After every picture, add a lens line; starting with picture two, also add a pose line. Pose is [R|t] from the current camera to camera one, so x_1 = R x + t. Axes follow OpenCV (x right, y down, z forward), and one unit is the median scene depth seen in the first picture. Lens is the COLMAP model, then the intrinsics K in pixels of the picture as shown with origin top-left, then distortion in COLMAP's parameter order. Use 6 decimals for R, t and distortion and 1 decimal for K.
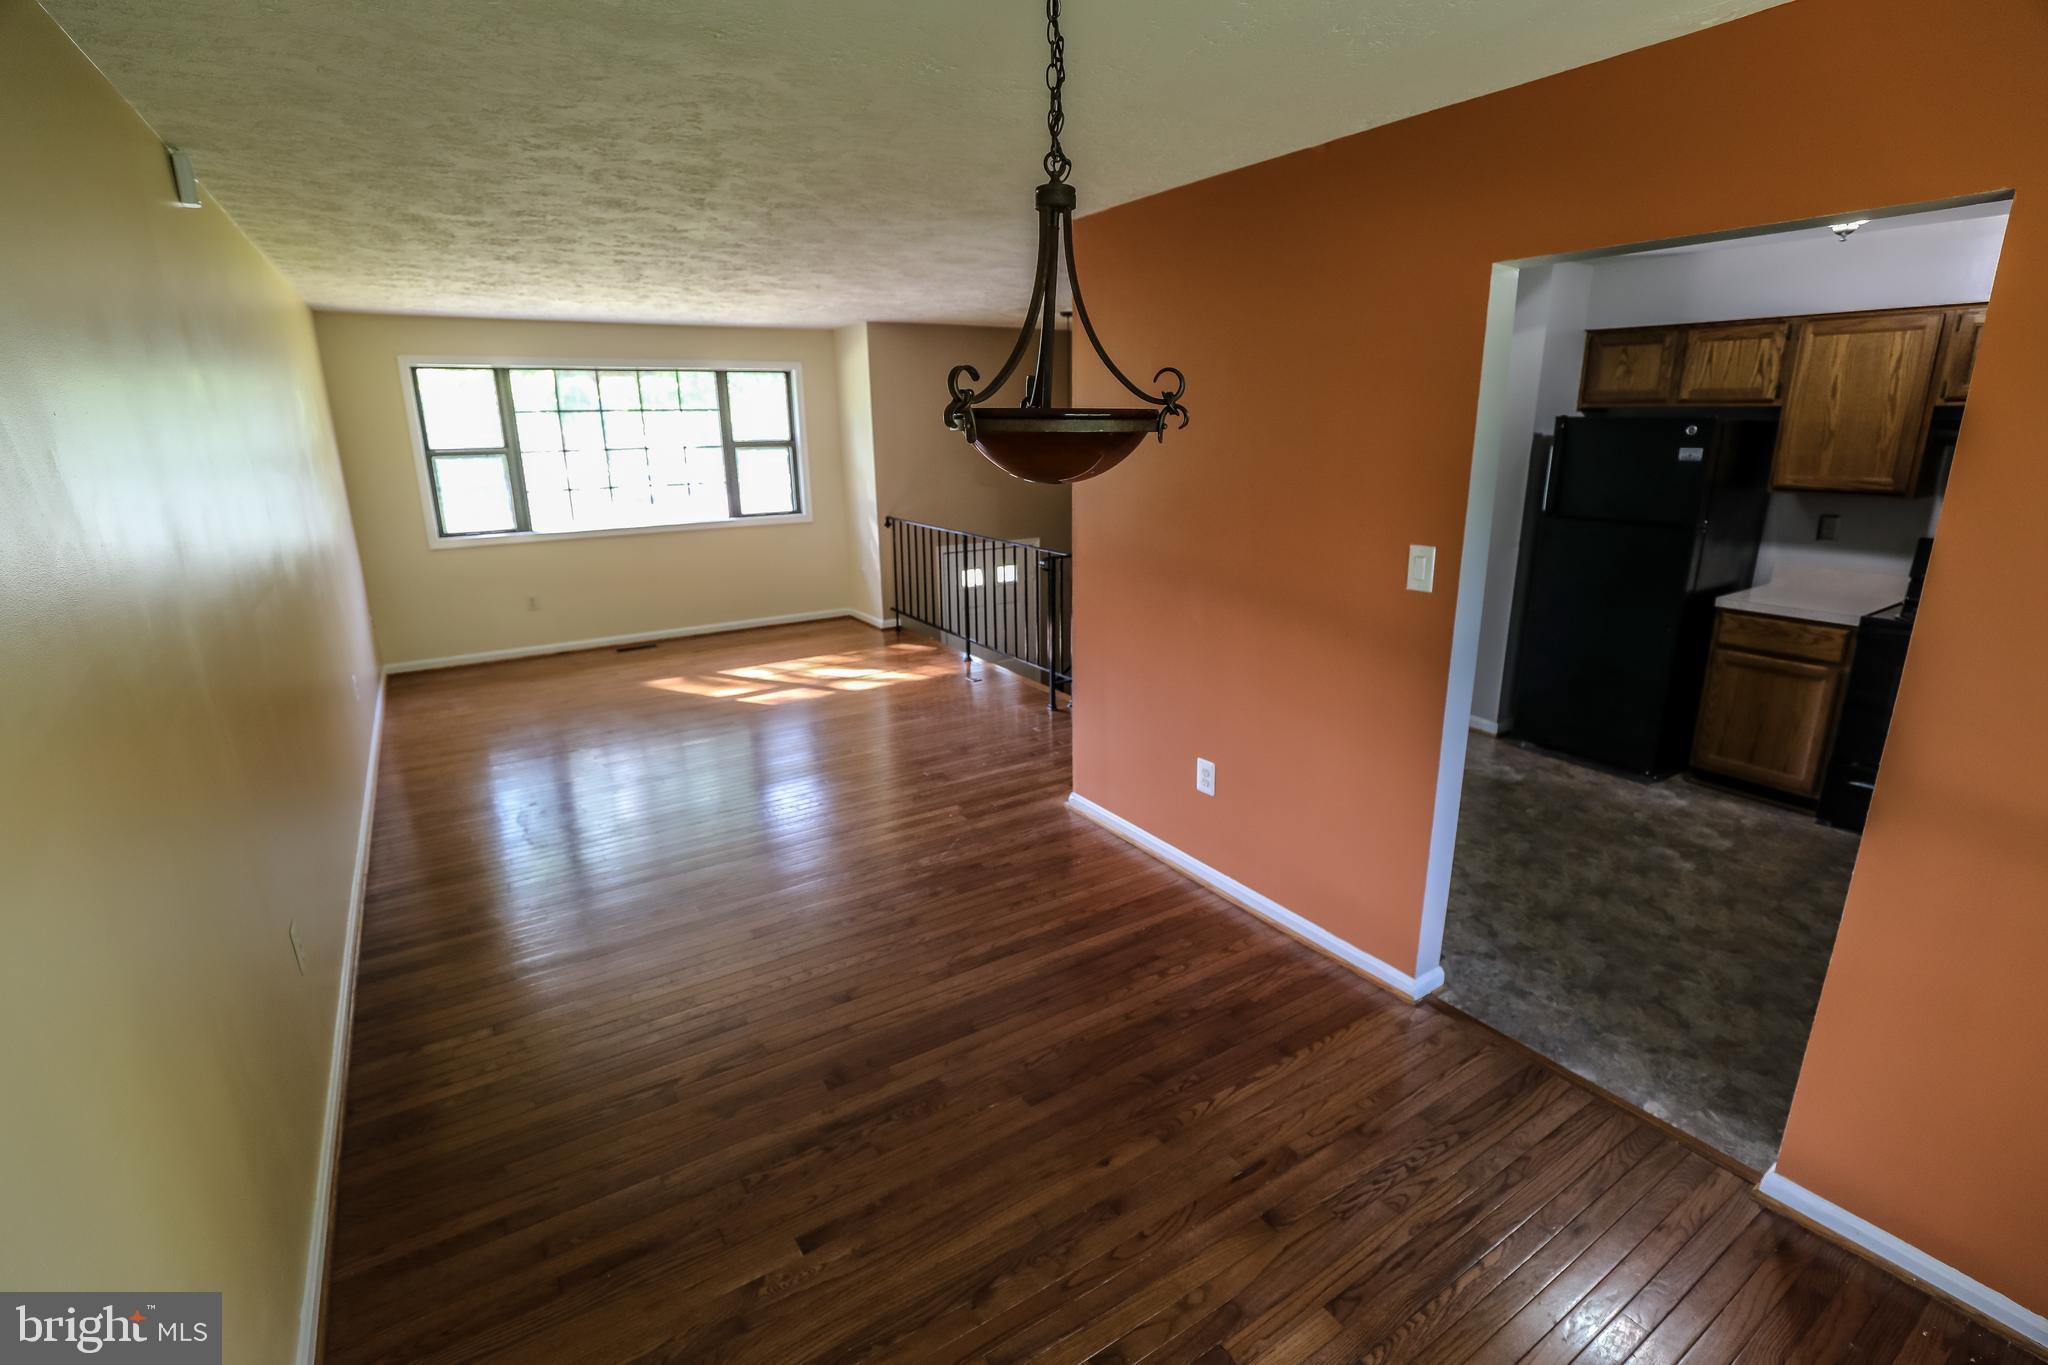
lens RADIAL K [[936.8, 0, 1041.1], [0, 936.8, 687.9], [0, 0, 1]] dist [-0.036485, 0.006902]
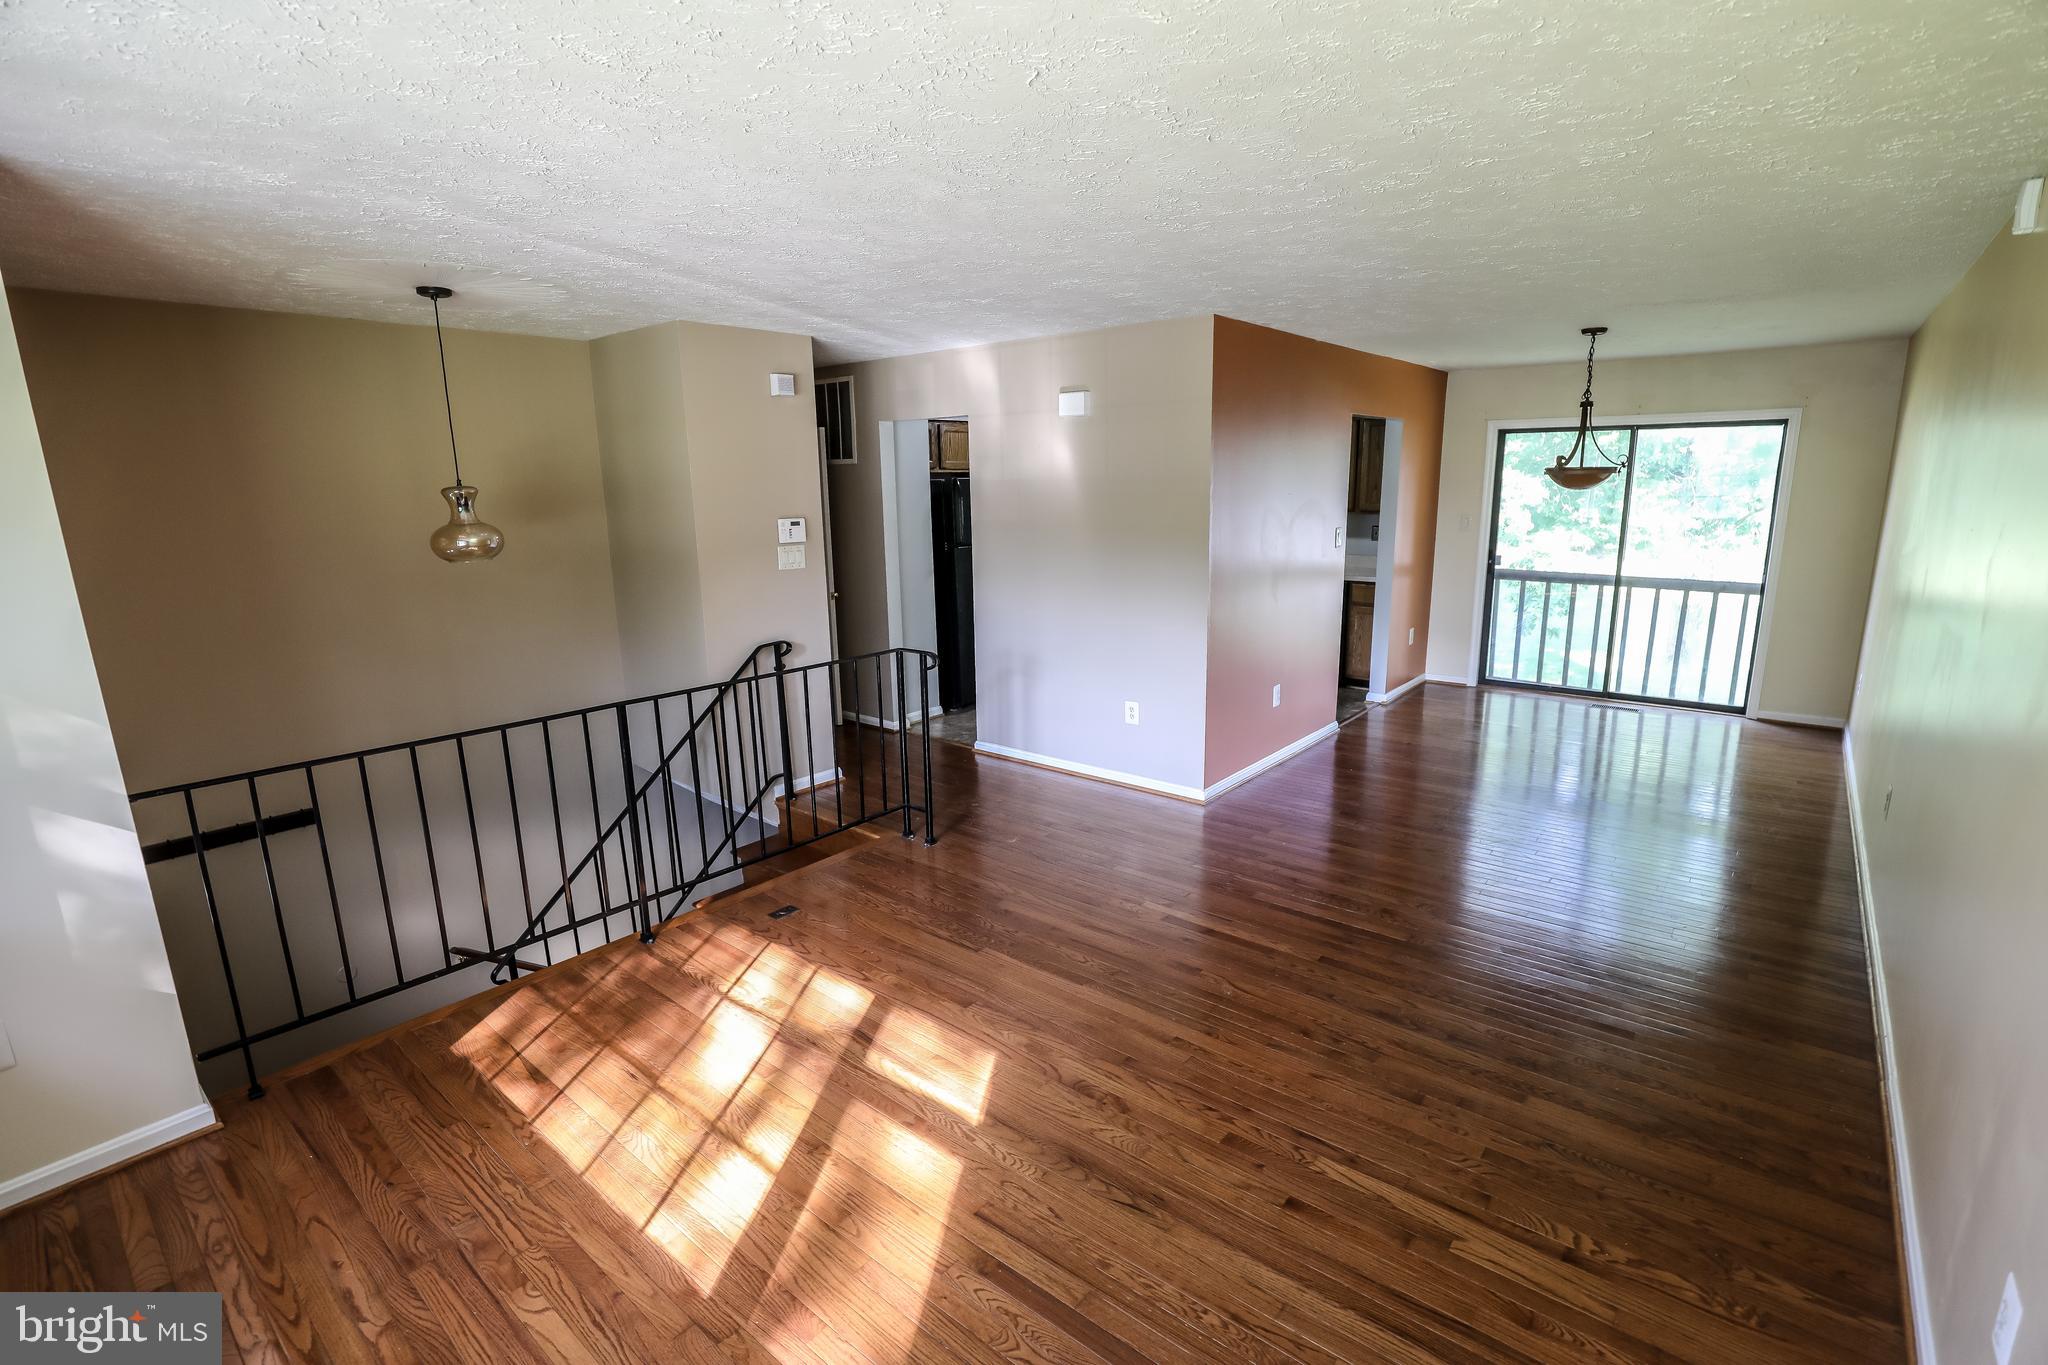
lens RADIAL K [[936.8, 0, 1041.1], [0, 936.8, 687.9], [0, 0, 1]] dist [-0.036485, 0.006902]
pose [[-0.299405, -0.191147, 0.934783, -1.006250], [0.280735, 0.918709, 0.277778, -0.401080], [-0.911891, 0.345595, -0.221404, 1.458568]]
